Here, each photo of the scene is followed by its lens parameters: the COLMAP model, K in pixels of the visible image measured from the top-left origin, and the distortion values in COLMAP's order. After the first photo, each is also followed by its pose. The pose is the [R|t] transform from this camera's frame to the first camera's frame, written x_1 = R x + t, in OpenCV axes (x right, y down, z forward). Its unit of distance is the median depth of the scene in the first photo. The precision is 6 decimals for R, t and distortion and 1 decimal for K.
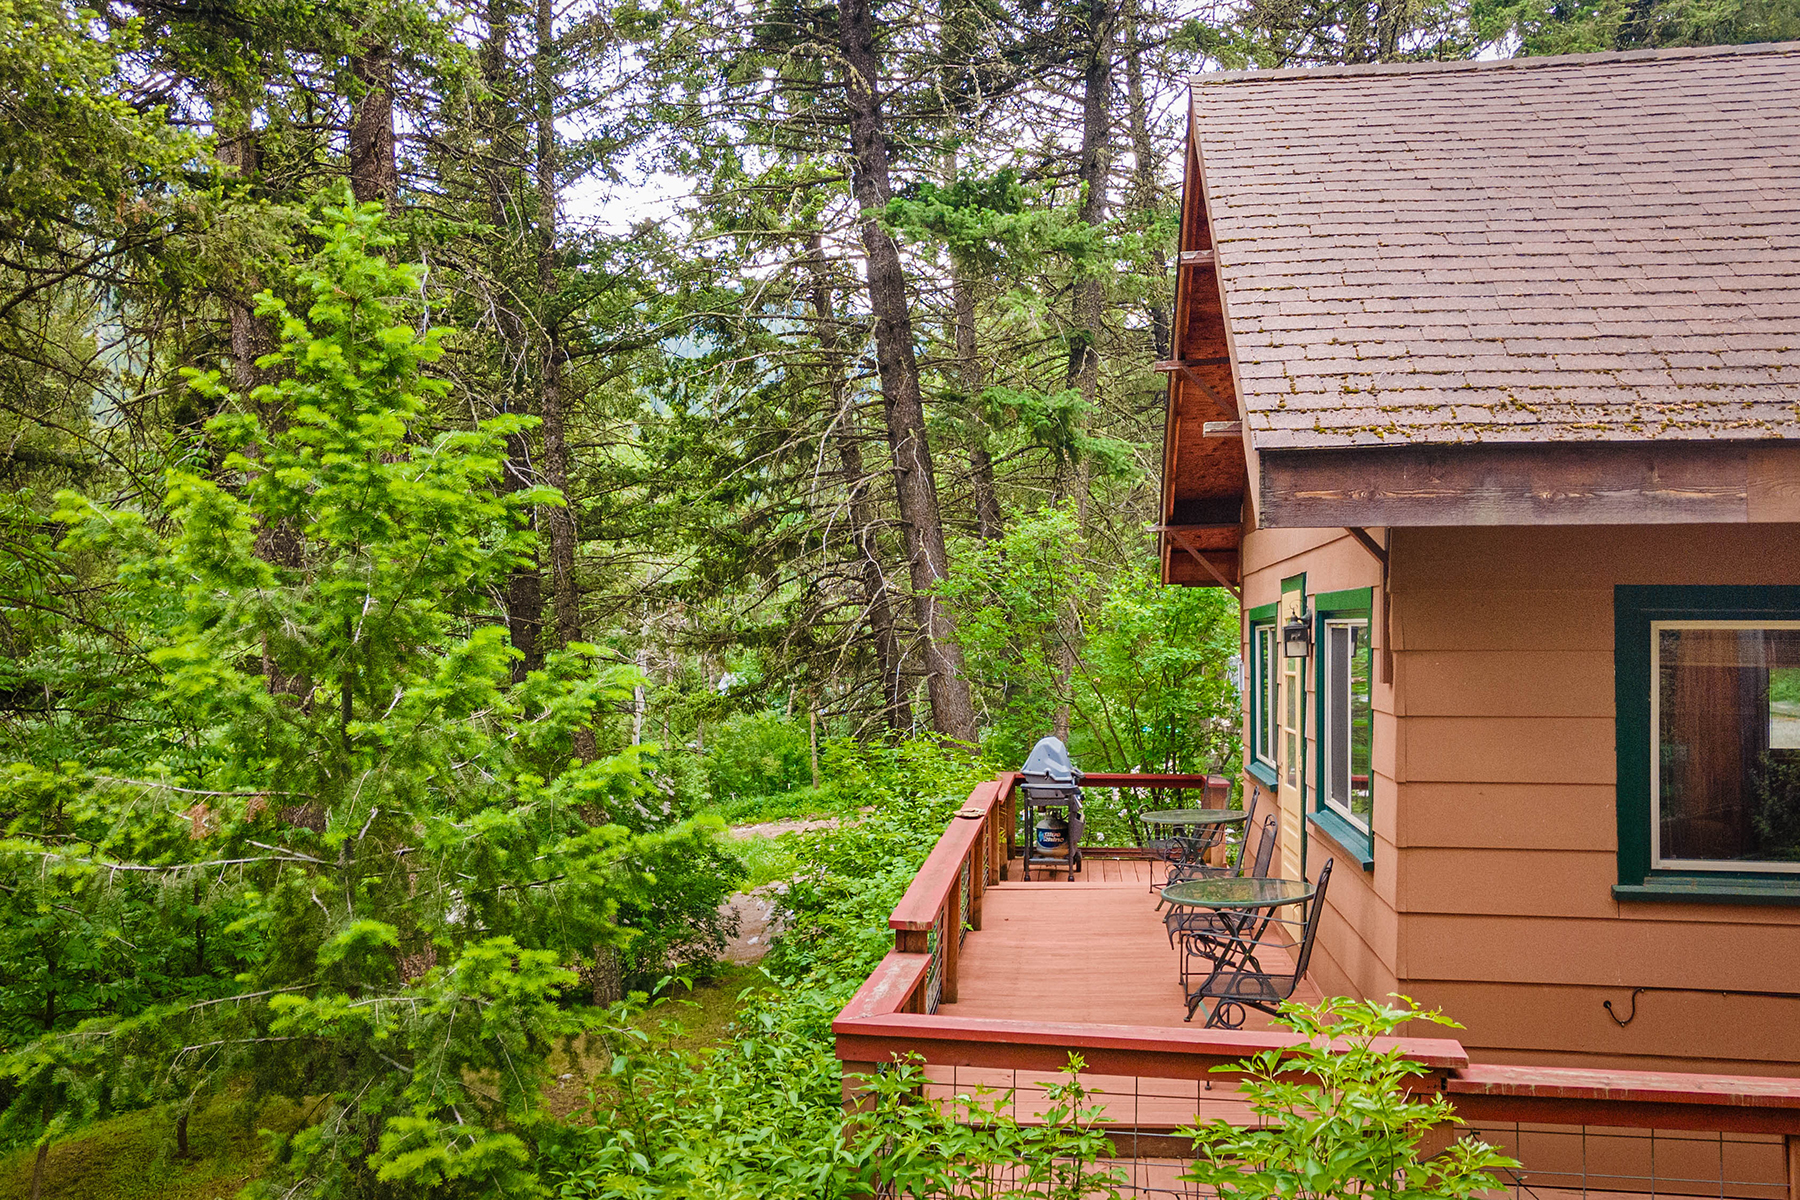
lens RADIAL K [[1583.8, 0, 892.0], [0, 1583.8, 615.8], [0, 0, 1]] dist [0.031246, 0.021800]
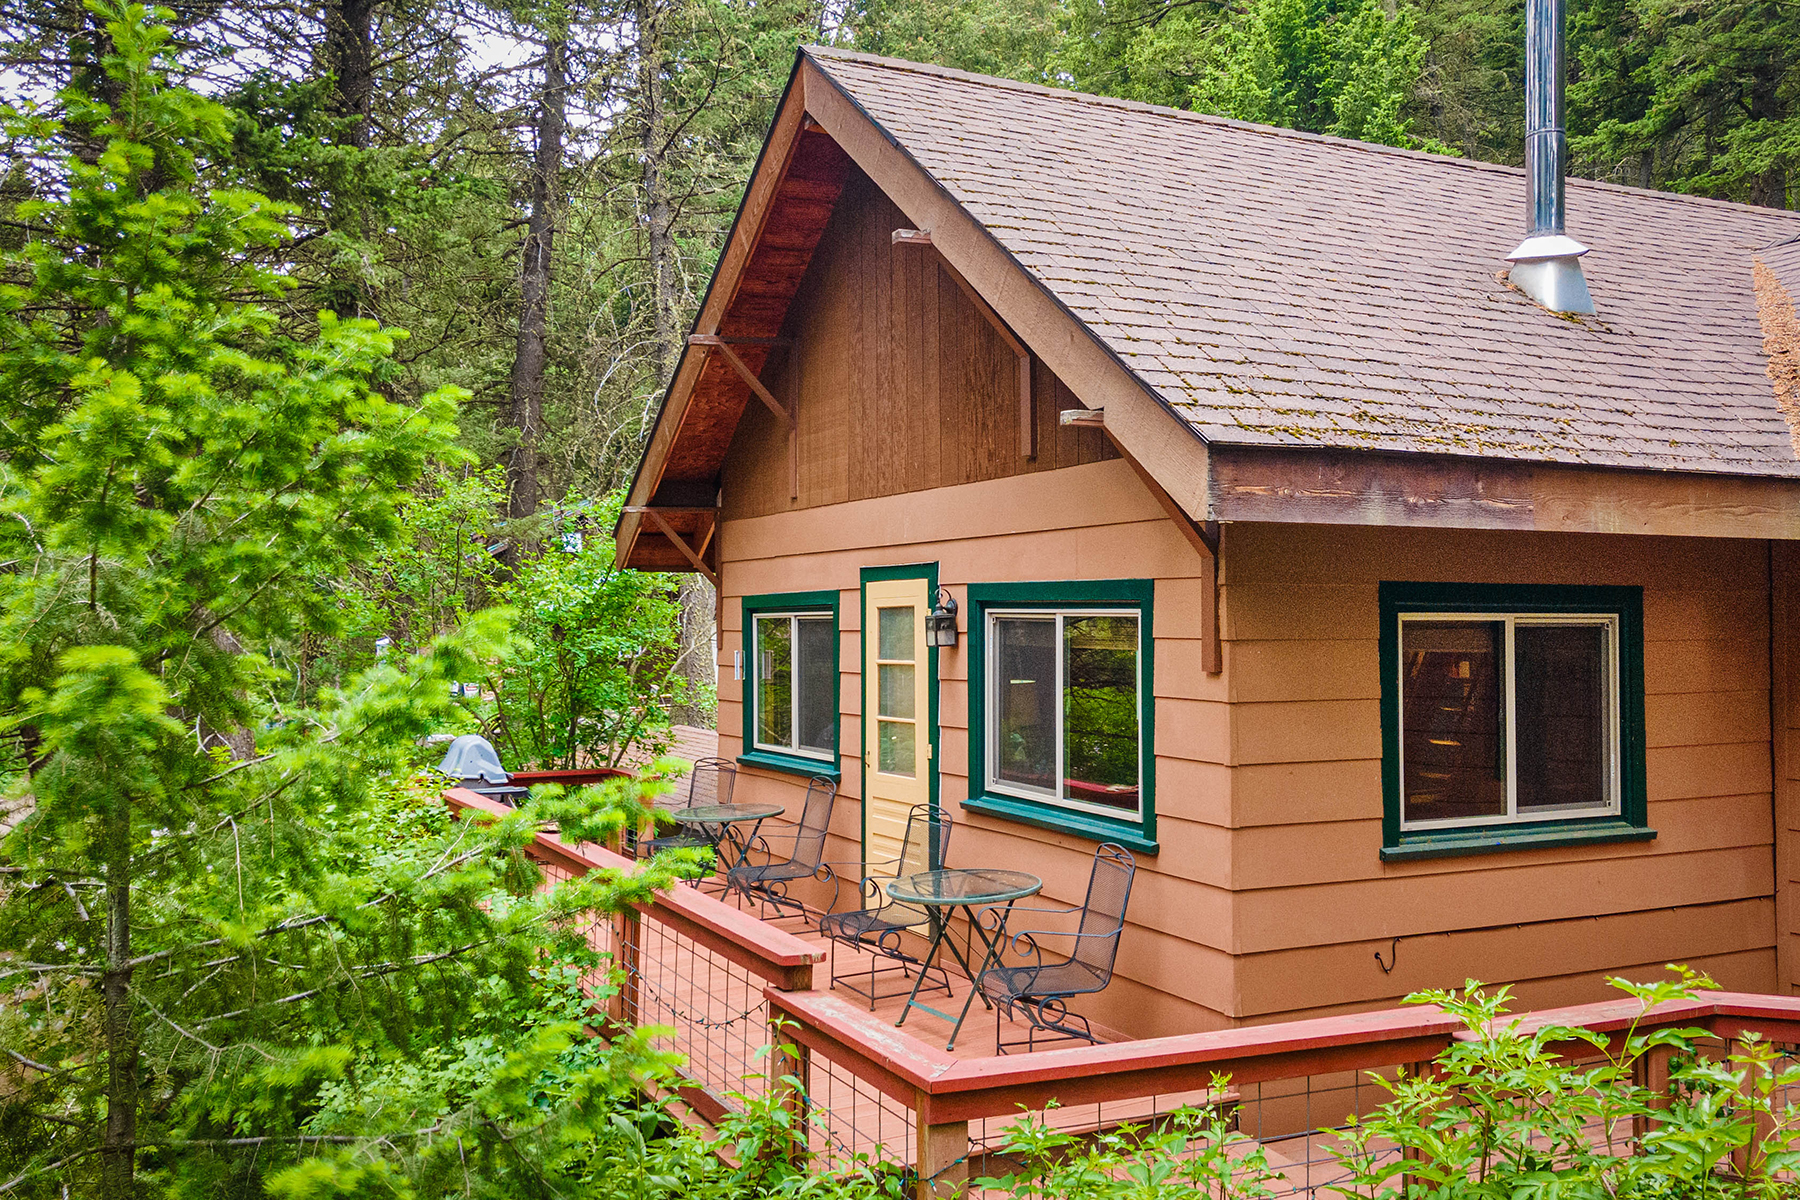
lens RADIAL K [[1583.8, 0, 879.2], [0, 1583.8, 581.9], [0, 0, 1]] dist [0.031246, 0.021800]
pose [[0.832017, 0.013295, 0.554591, -0.465498], [-0.007889, 0.999895, -0.012135, -0.002542], [-0.554694, 0.005721, 0.832035, 0.263688]]
